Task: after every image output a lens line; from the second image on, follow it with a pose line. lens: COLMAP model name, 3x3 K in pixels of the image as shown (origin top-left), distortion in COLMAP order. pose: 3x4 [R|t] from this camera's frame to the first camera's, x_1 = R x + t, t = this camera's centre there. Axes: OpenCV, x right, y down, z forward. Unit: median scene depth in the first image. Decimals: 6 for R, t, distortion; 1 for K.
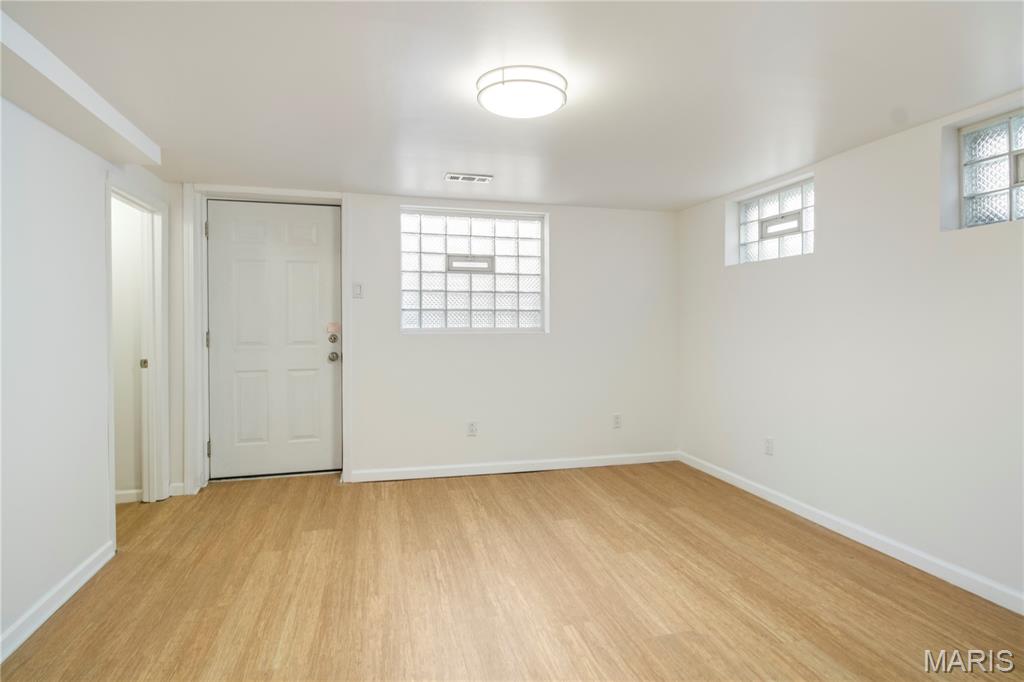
lens RADIAL K [[558.4, 0, 513.0], [0, 558.4, 337.2], [0, 0, 1]] dist [-0.000034, -0.000099]
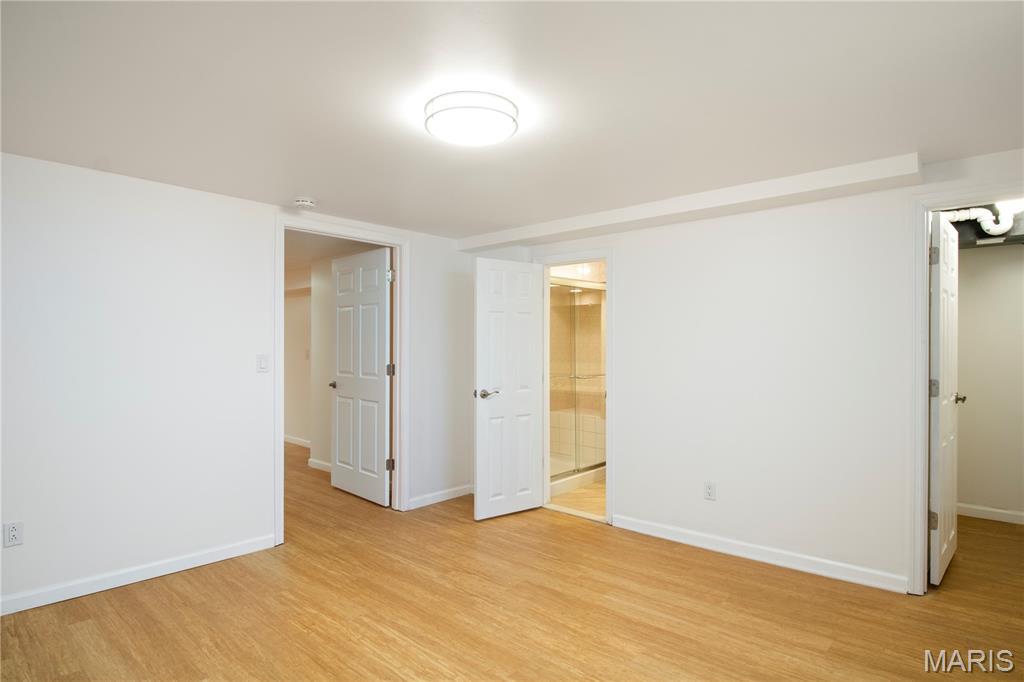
lens RADIAL K [[558.4, 0, 512.2], [0, 558.4, 342.1], [0, 0, 1]] dist [-0.000034, -0.000099]
pose [[-0.858103, -0.003882, -0.513462, 0.444498], [-0.006286, 0.999976, 0.002946, -0.049693], [0.513439, 0.005755, -0.858107, 1.824142]]
